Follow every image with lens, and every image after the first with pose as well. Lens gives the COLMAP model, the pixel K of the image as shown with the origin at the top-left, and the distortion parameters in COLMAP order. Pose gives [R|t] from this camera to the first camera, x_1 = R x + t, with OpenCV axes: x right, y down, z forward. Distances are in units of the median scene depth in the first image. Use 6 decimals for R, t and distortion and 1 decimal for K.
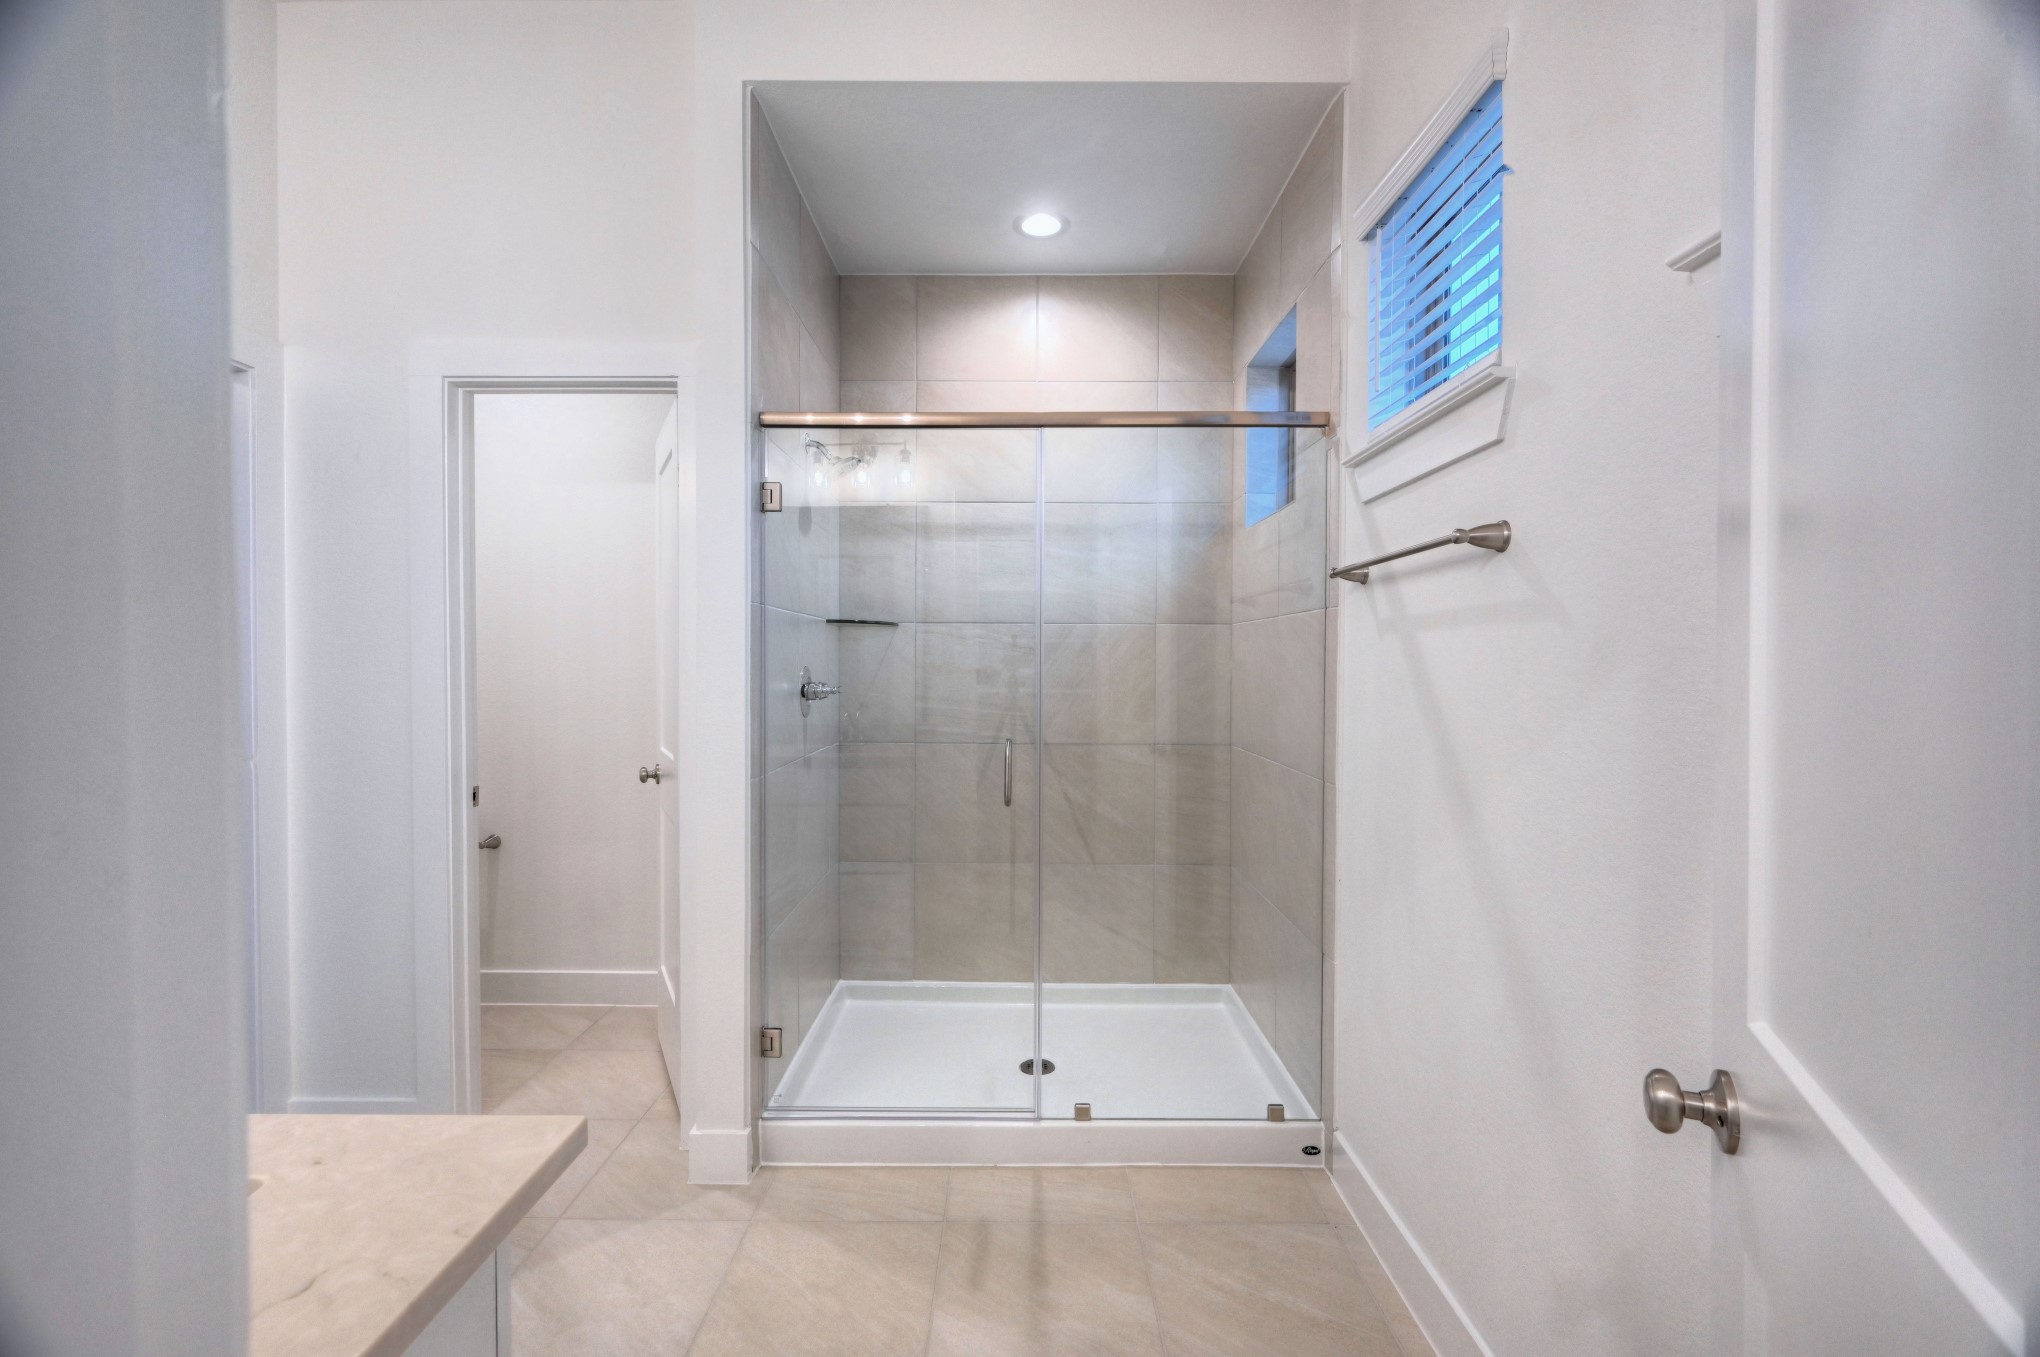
lens RADIAL K [[922.1, 0, 1025.1], [0, 922.1, 674.3], [0, 0, 1]] dist [-0.002480, 0.001461]
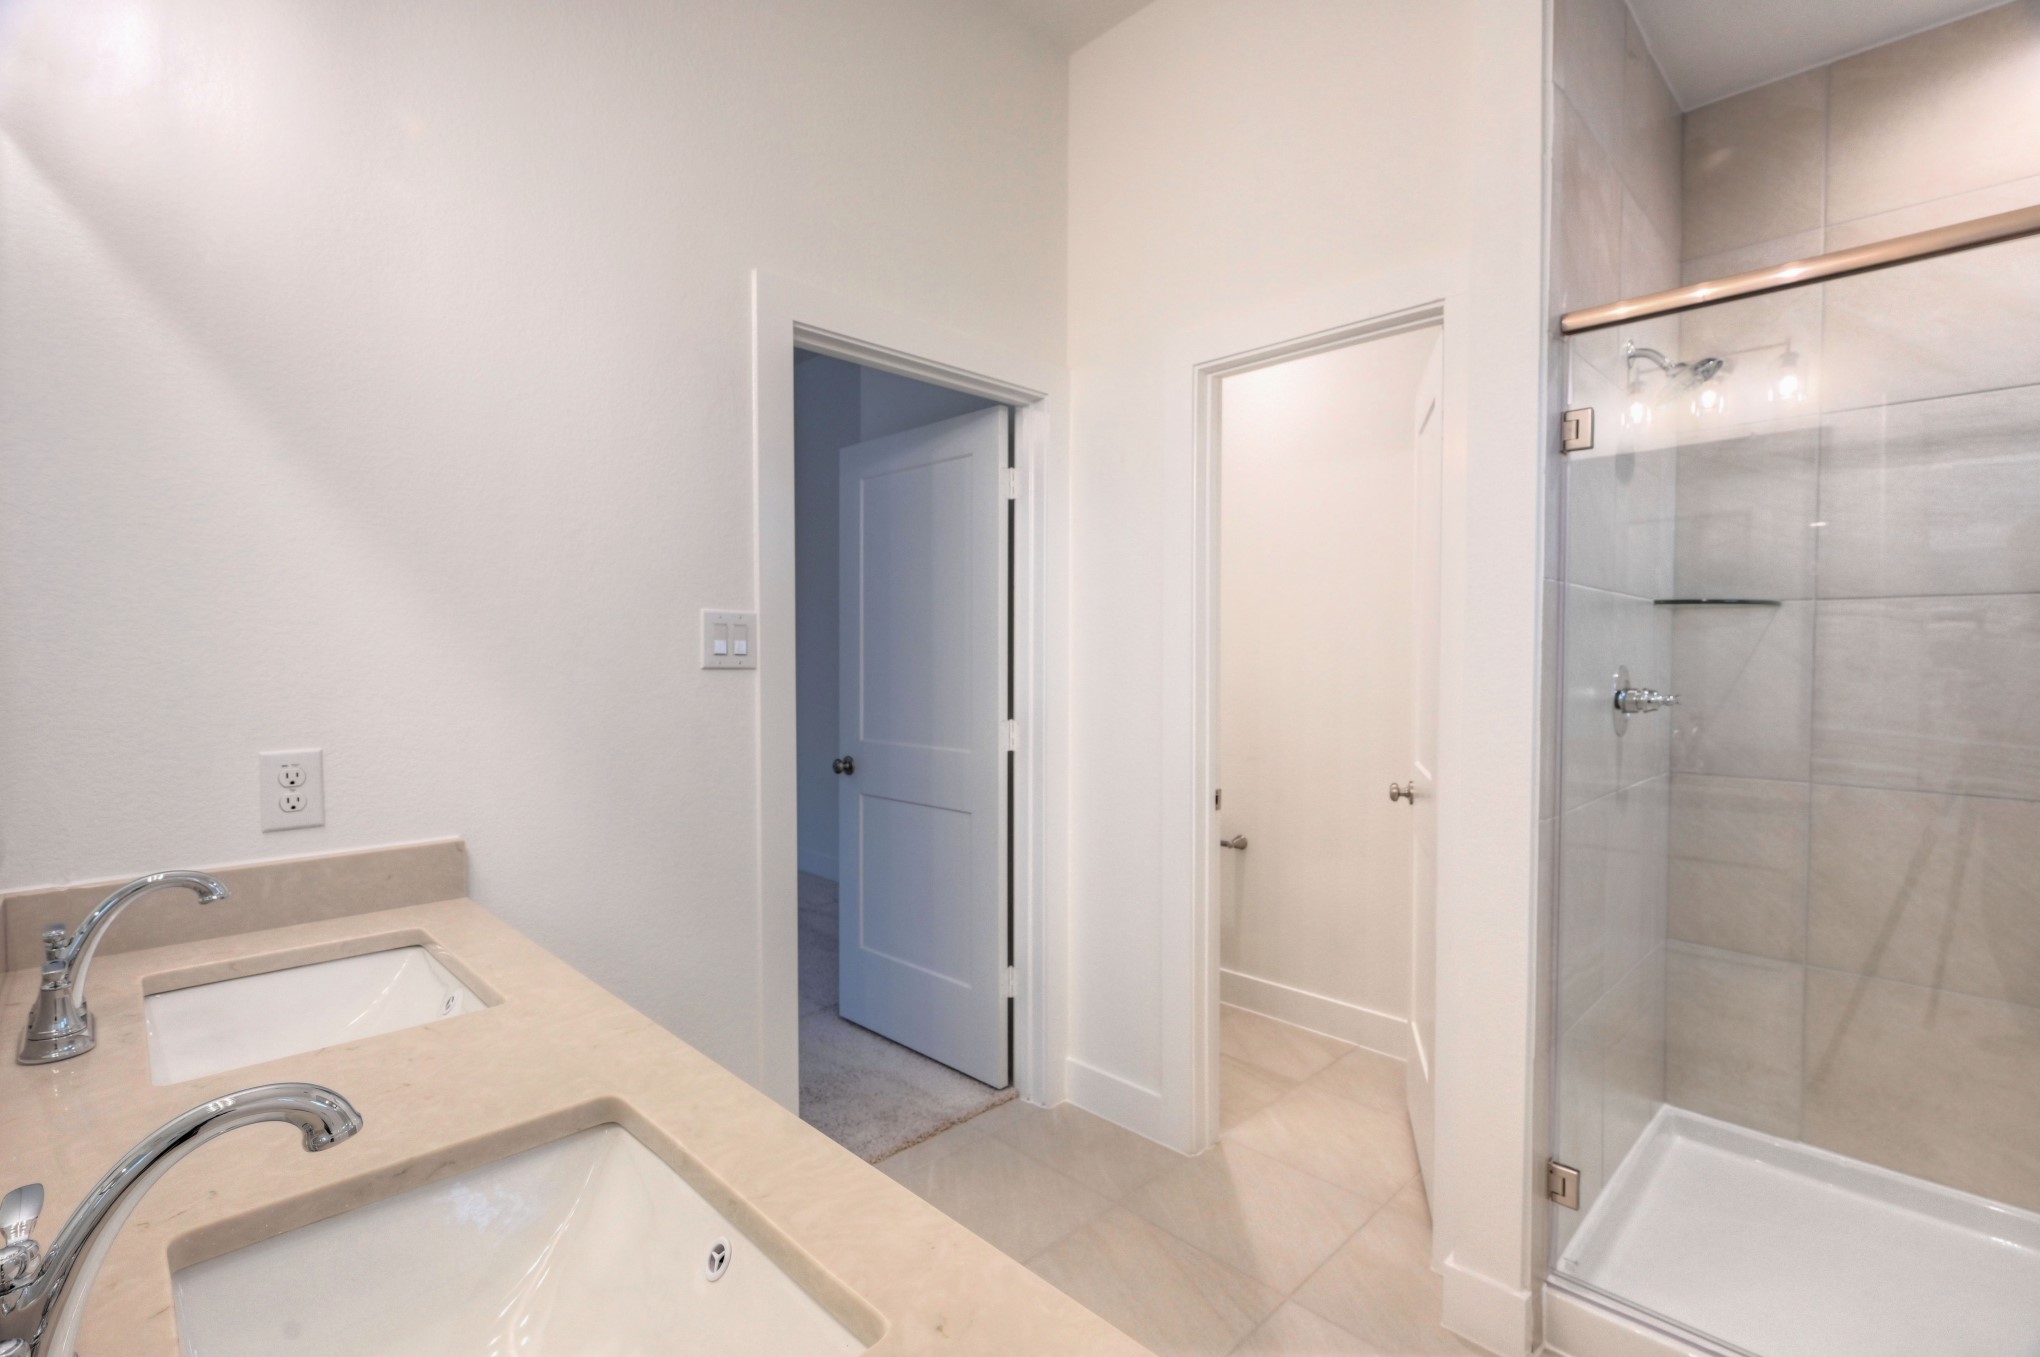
lens RADIAL K [[922.1, 0, 1001.8], [0, 922.1, 678.6], [0, 0, 1]] dist [-0.002480, 0.001461]
pose [[0.696000, 0.017749, -0.717823, -0.060421], [-0.009423, 0.999834, 0.015586, -0.005118], [0.717980, -0.004084, 0.696051, 0.155685]]
